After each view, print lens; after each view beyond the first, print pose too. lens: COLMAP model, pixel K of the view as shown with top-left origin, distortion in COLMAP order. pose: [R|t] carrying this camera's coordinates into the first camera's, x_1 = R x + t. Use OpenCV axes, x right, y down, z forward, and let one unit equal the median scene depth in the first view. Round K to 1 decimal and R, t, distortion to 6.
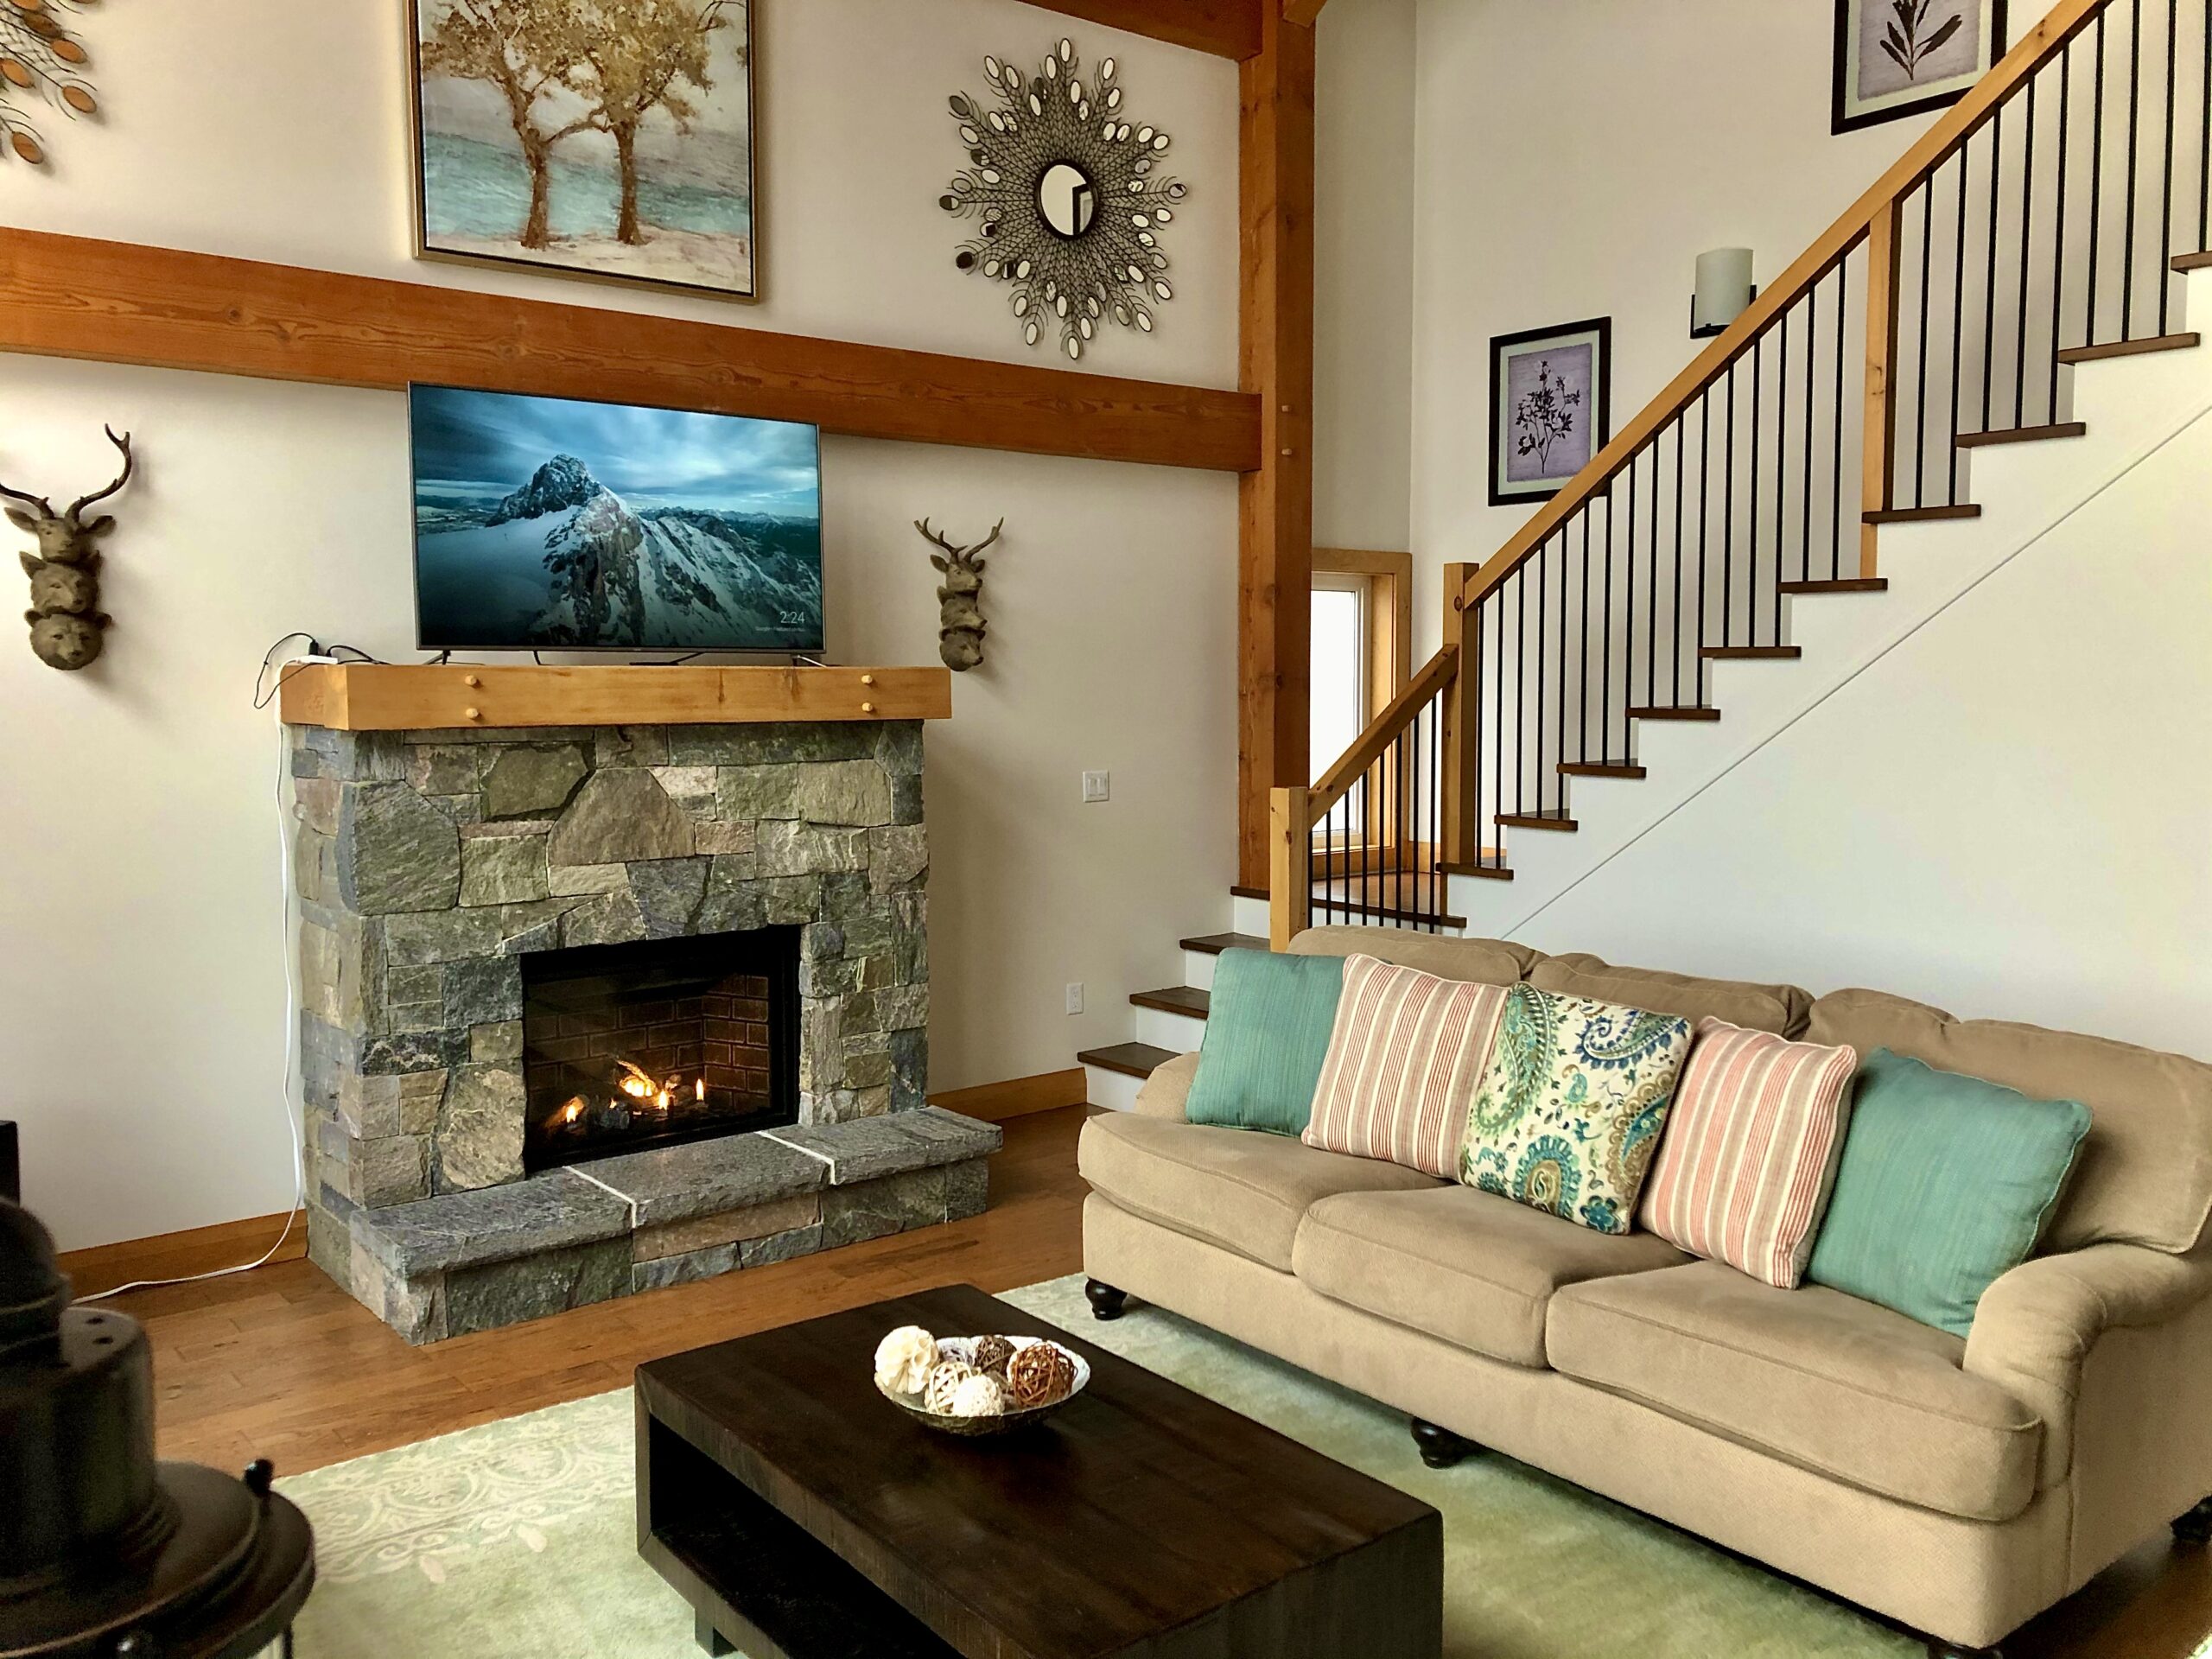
lens RADIAL K [[1716.8, 0, 1097.4], [0, 1716.8, 784.9], [0, 0, 1]] dist [0.003710, -0.033171]
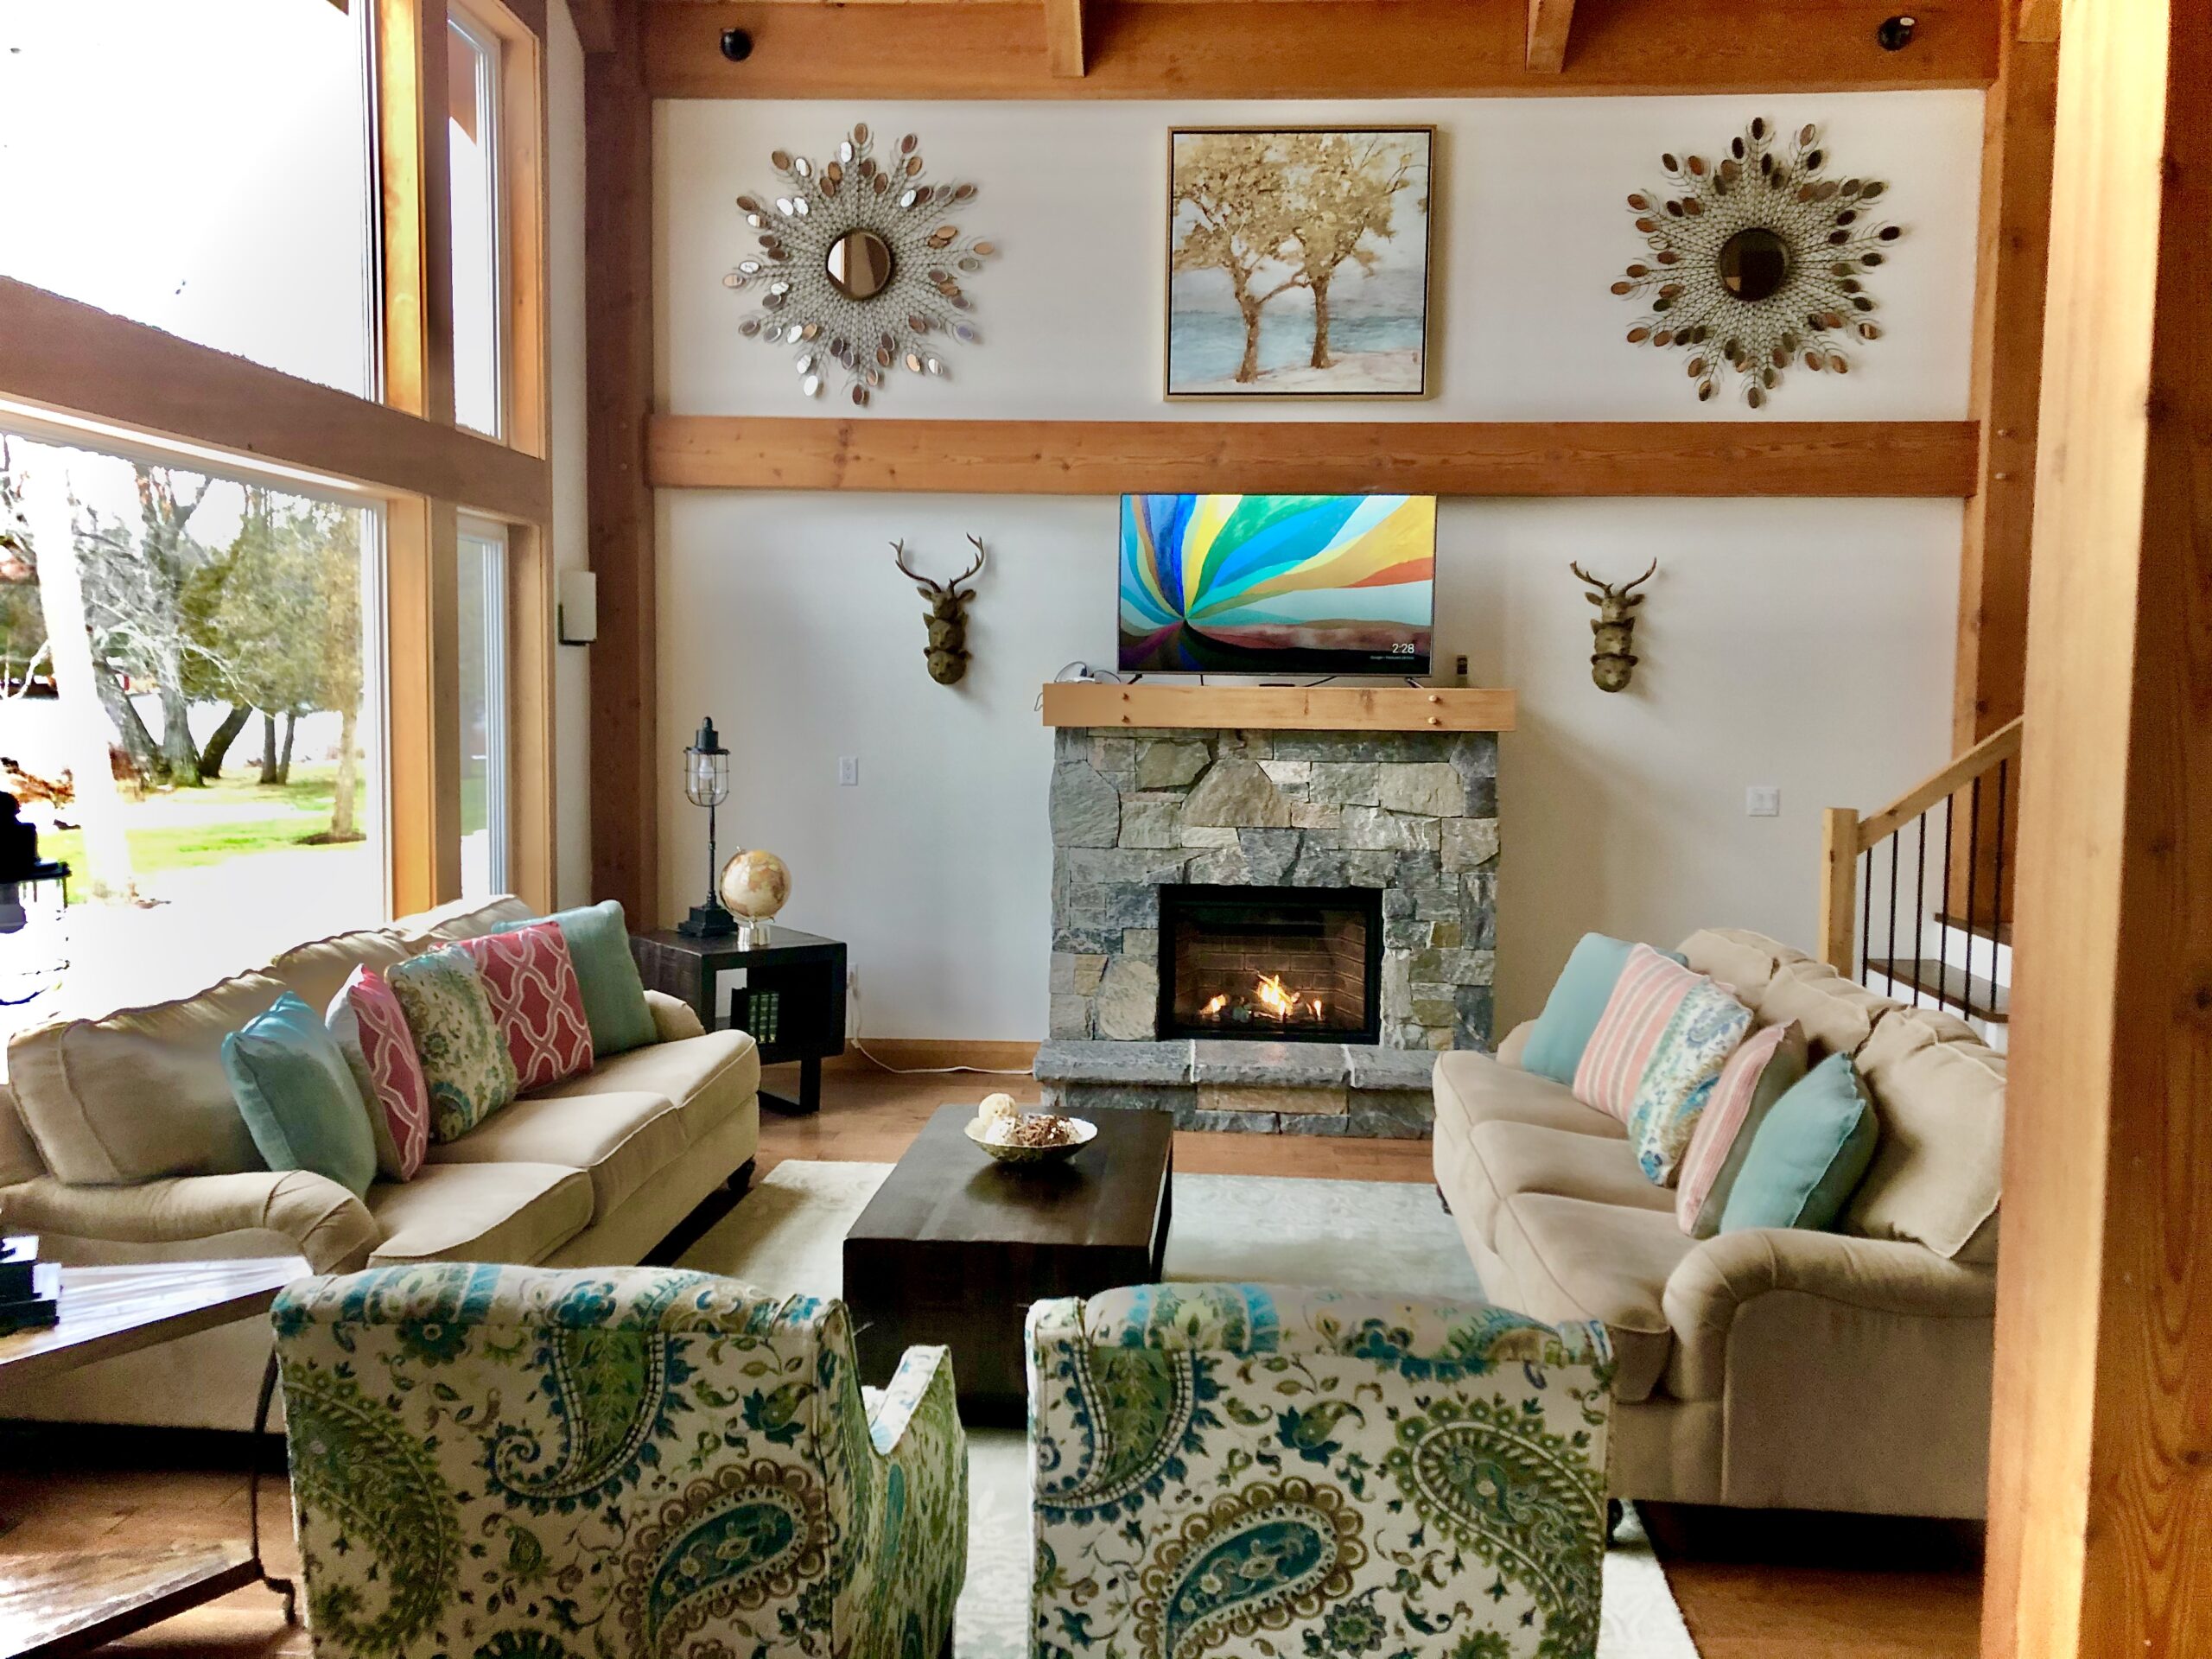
lens RADIAL K [[1716.8, 0, 1097.4], [0, 1716.8, 784.9], [0, 0, 1]] dist [0.003710, -0.033171]
pose [[0.729958, 0.053244, -0.681415, 0.561580], [-0.056716, 0.998241, 0.017244, -0.006621], [0.681134, 0.026060, 0.731695, -0.087552]]
